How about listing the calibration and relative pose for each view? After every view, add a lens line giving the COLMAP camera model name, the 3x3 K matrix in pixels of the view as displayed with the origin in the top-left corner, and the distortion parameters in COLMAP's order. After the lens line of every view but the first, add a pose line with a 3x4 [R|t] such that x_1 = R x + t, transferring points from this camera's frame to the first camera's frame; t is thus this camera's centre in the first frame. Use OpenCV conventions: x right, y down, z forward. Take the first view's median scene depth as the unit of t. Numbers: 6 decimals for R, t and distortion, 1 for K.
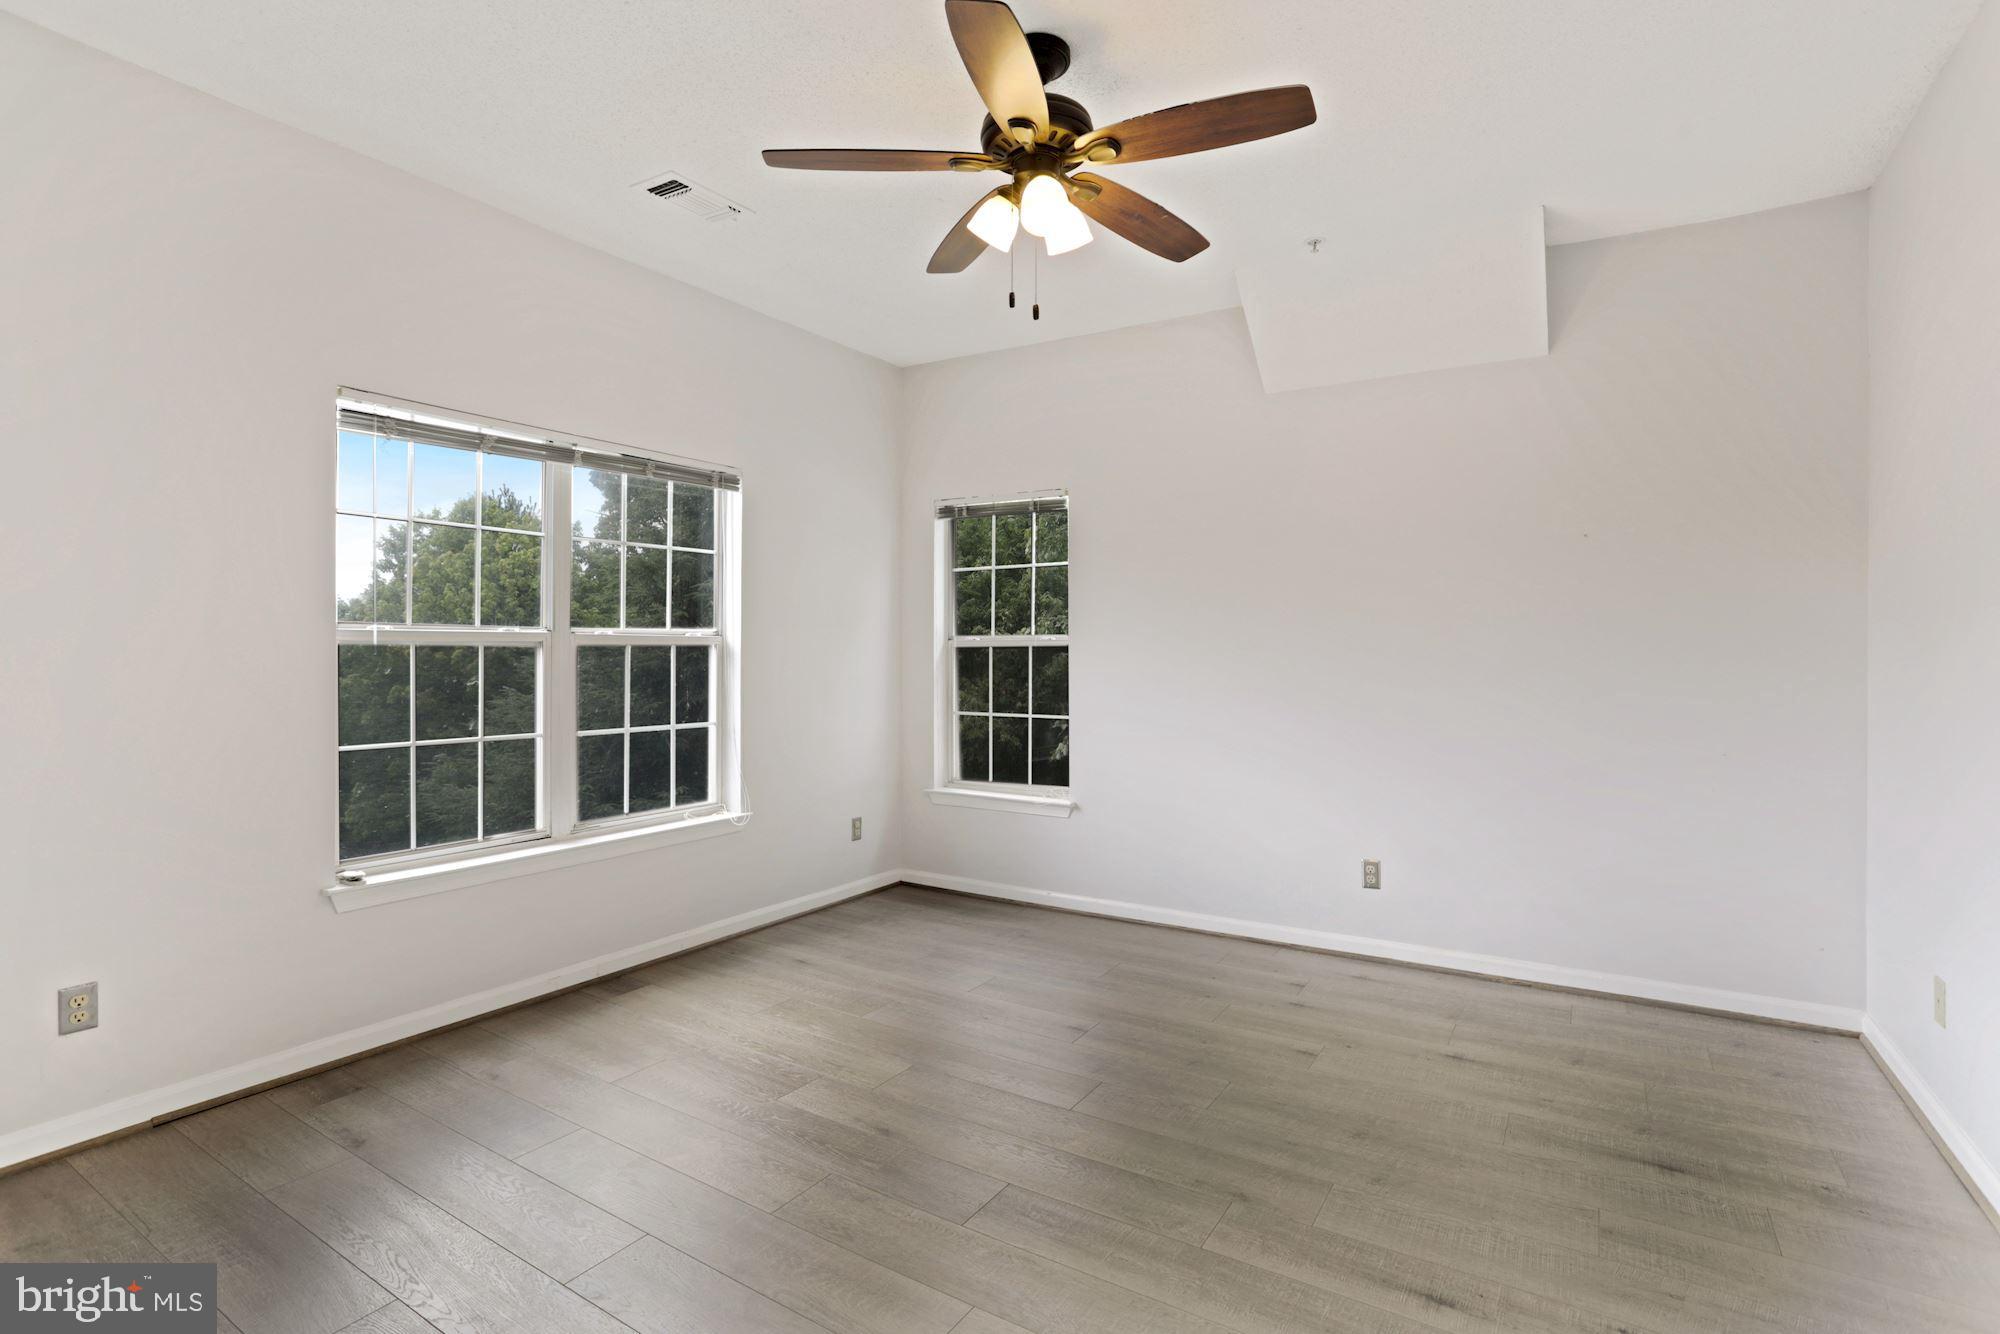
lens RADIAL K [[968.2, 0, 992.5], [0, 968.2, 652.0], [0, 0, 1]] dist [-0.050984, 0.027406]
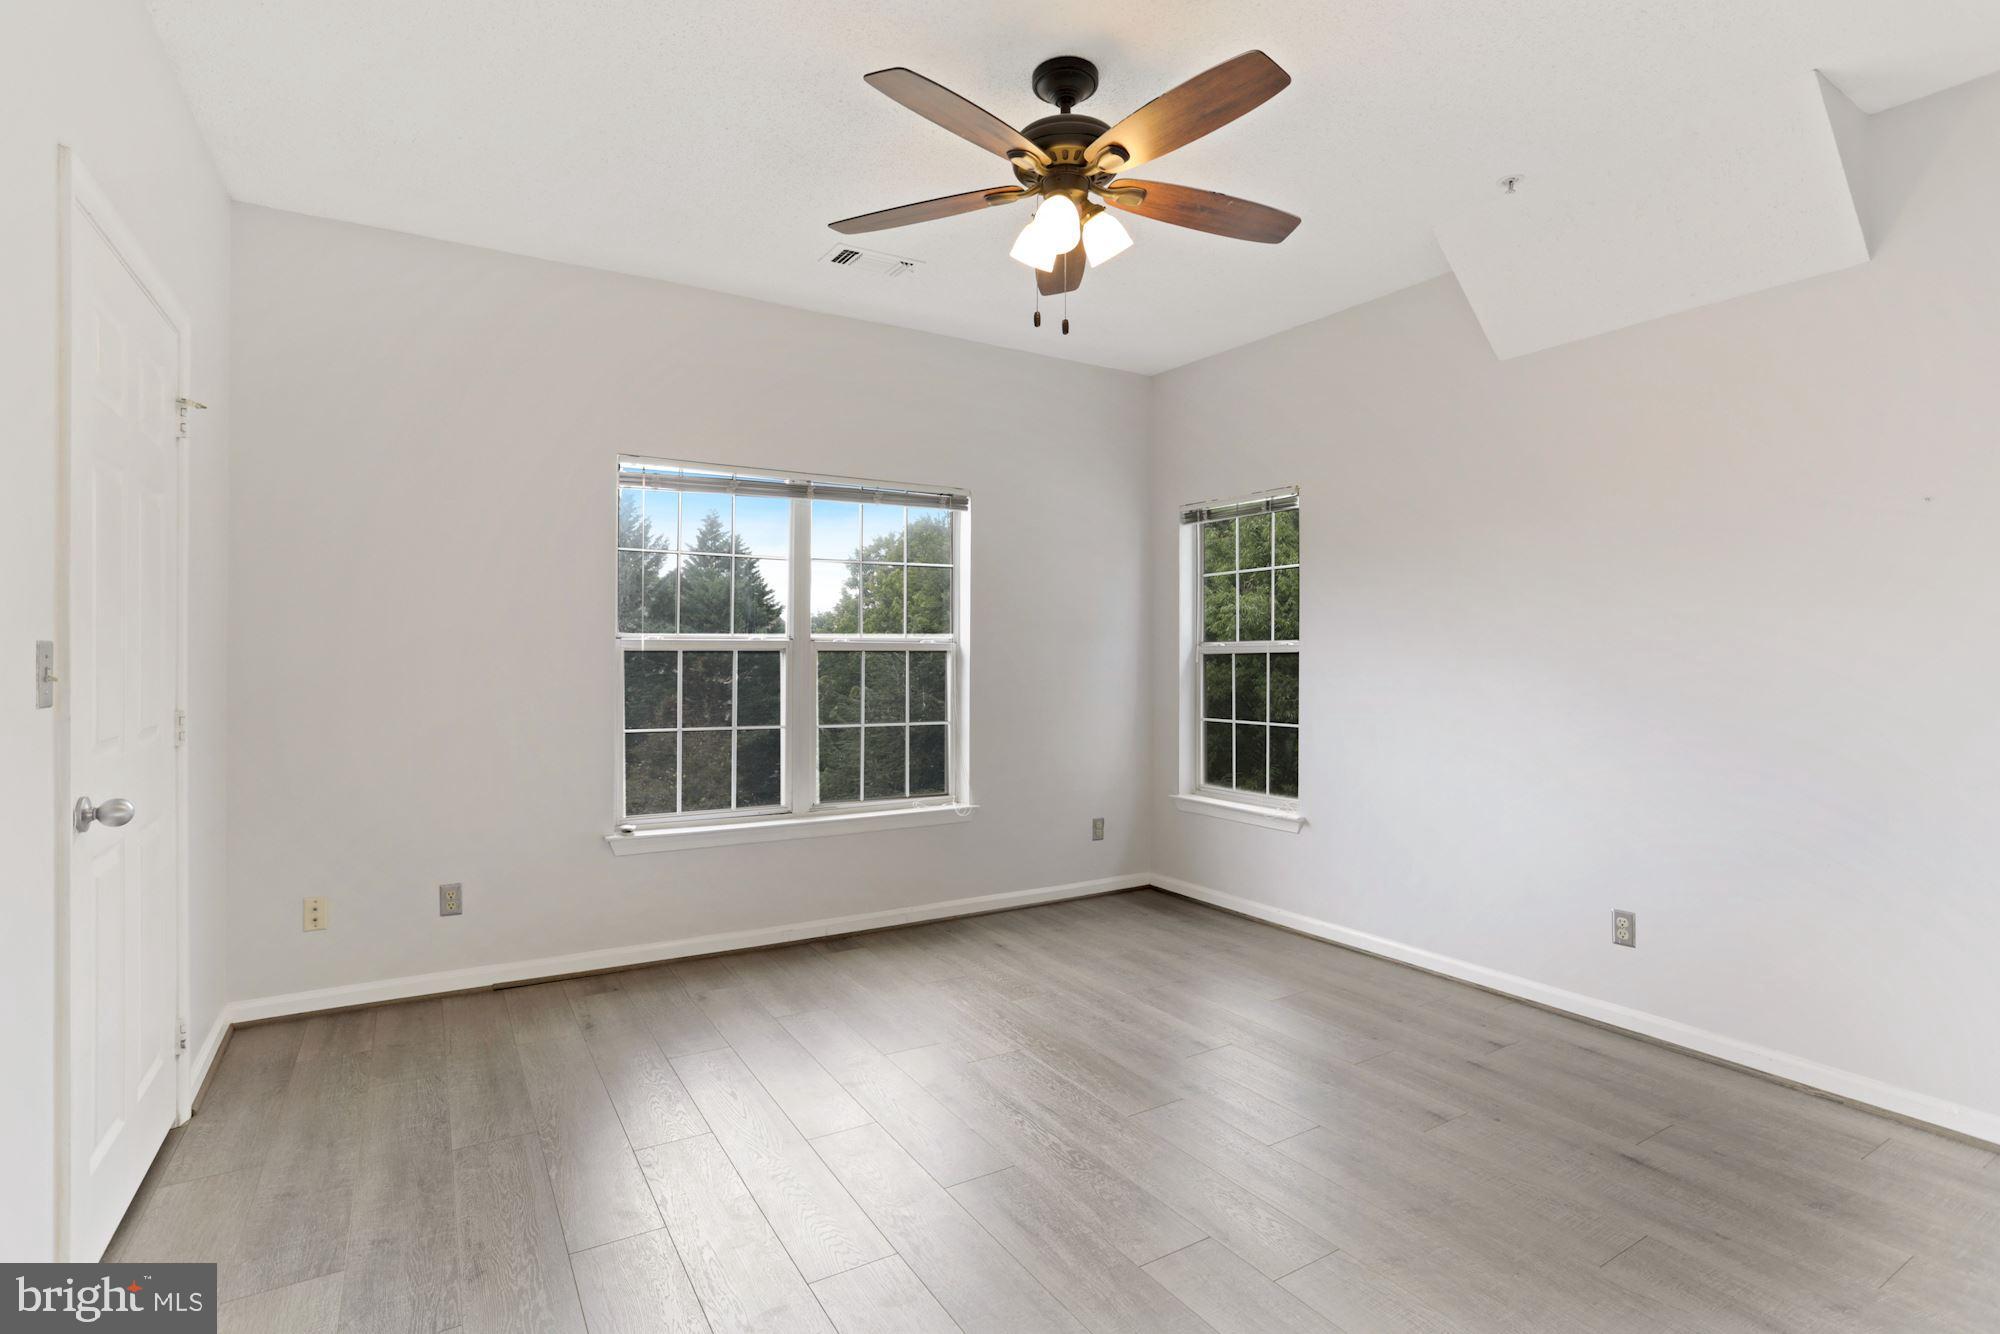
lens RADIAL K [[968.2, 0, 982.1], [0, 968.2, 650.5], [0, 0, 1]] dist [-0.050984, 0.027406]
pose [[0.897347, -0.001369, -0.441323, 0.262711], [-0.002040, 0.999972, -0.007250, 0.000493], [0.441321, 0.007406, 0.897319, 0.024973]]
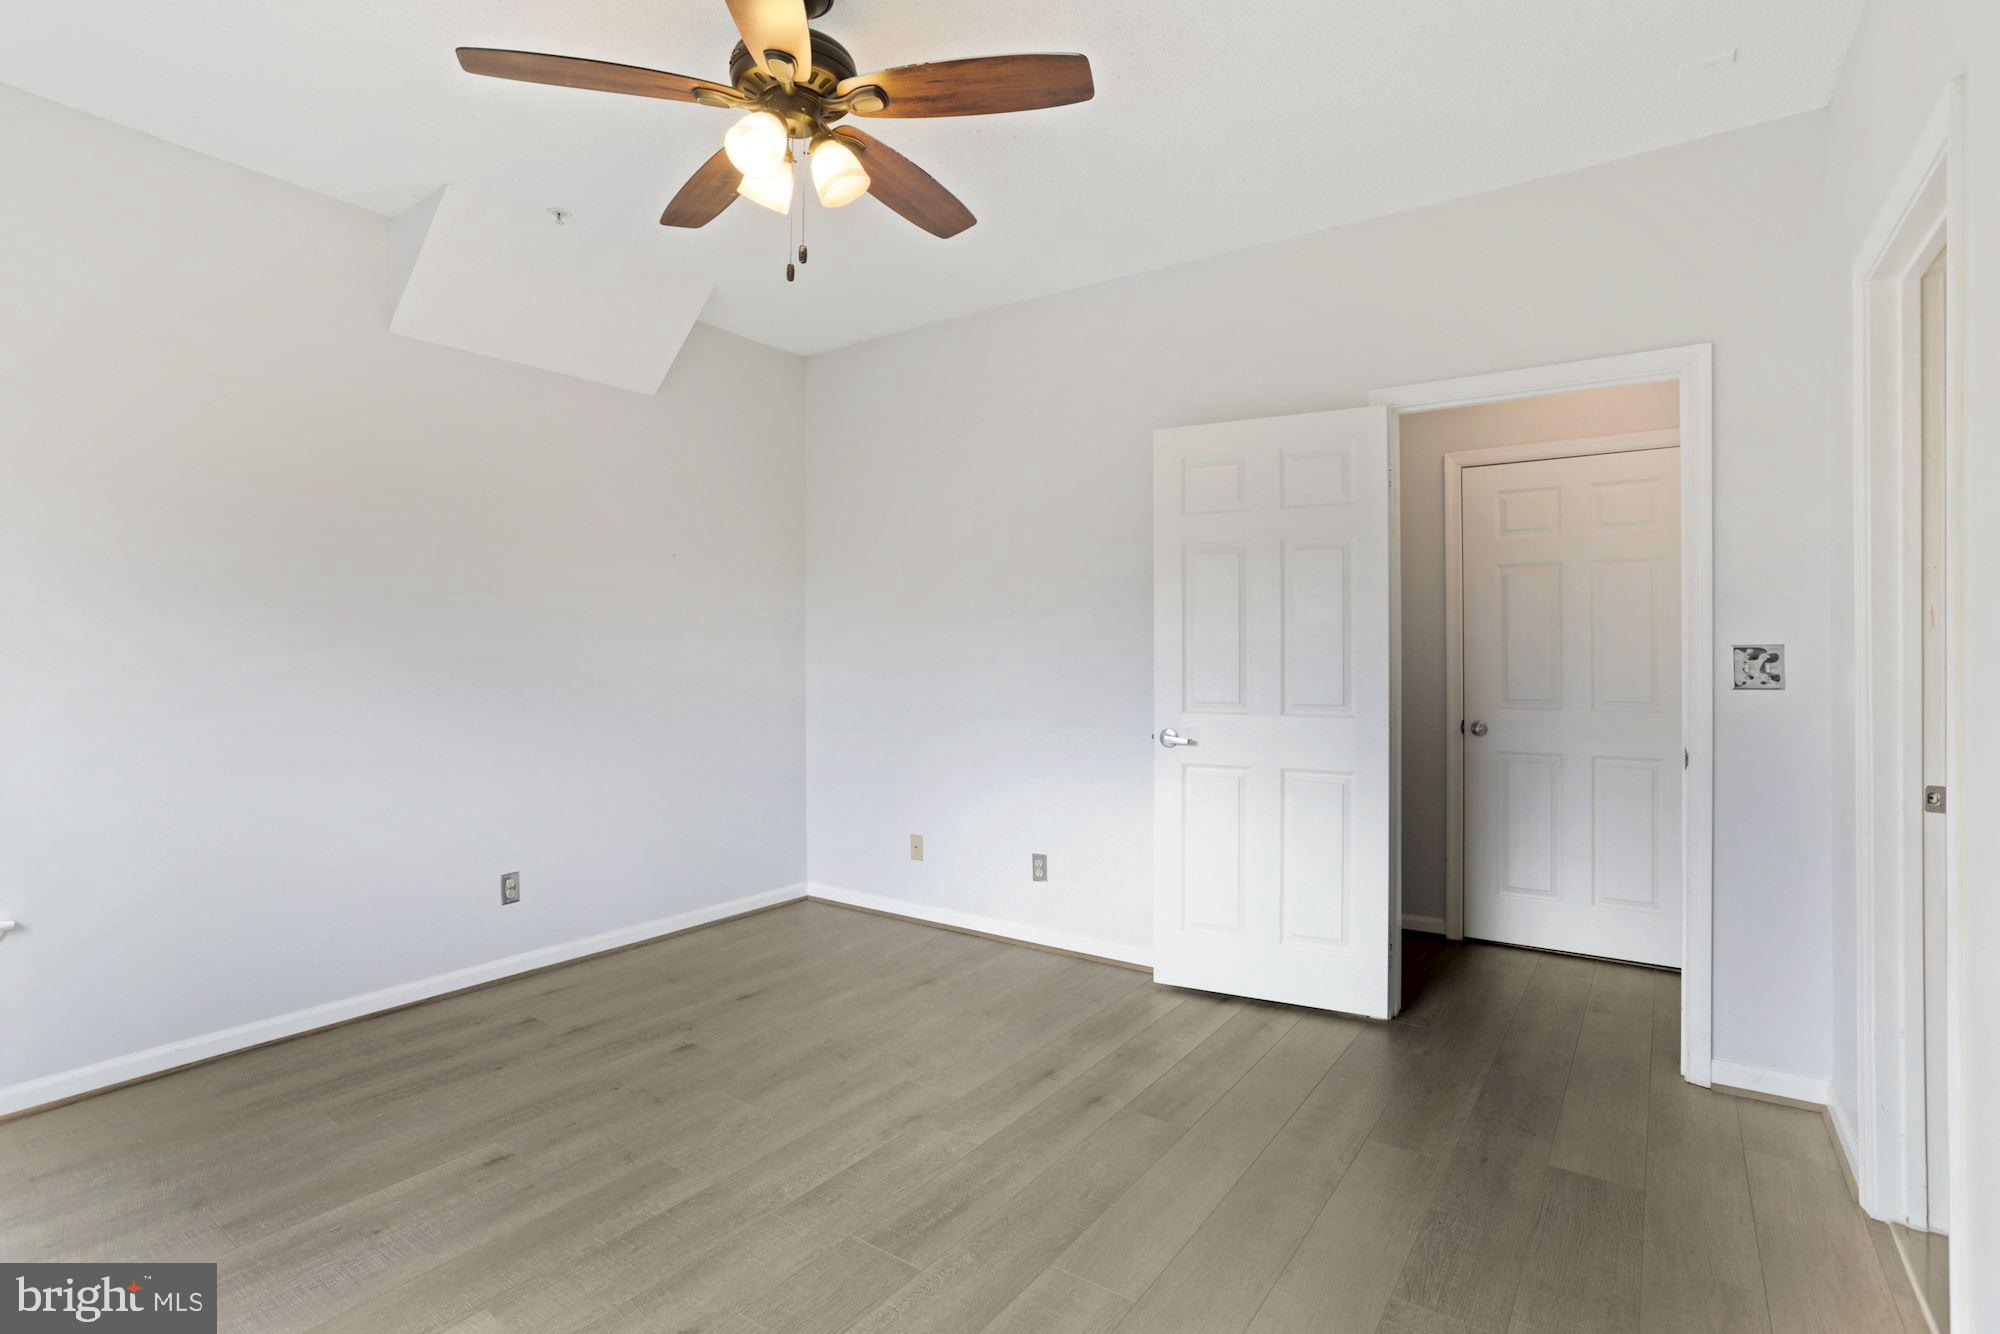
lens RADIAL K [[968.2, 0, 989.0], [0, 968.2, 651.1], [0, 0, 1]] dist [-0.050984, 0.027406]
pose [[0.056499, -0.001586, 0.998401, -0.520971], [-0.000199, 0.999999, 0.001600, -0.003880], [-0.998403, -0.000289, 0.056499, 0.479435]]
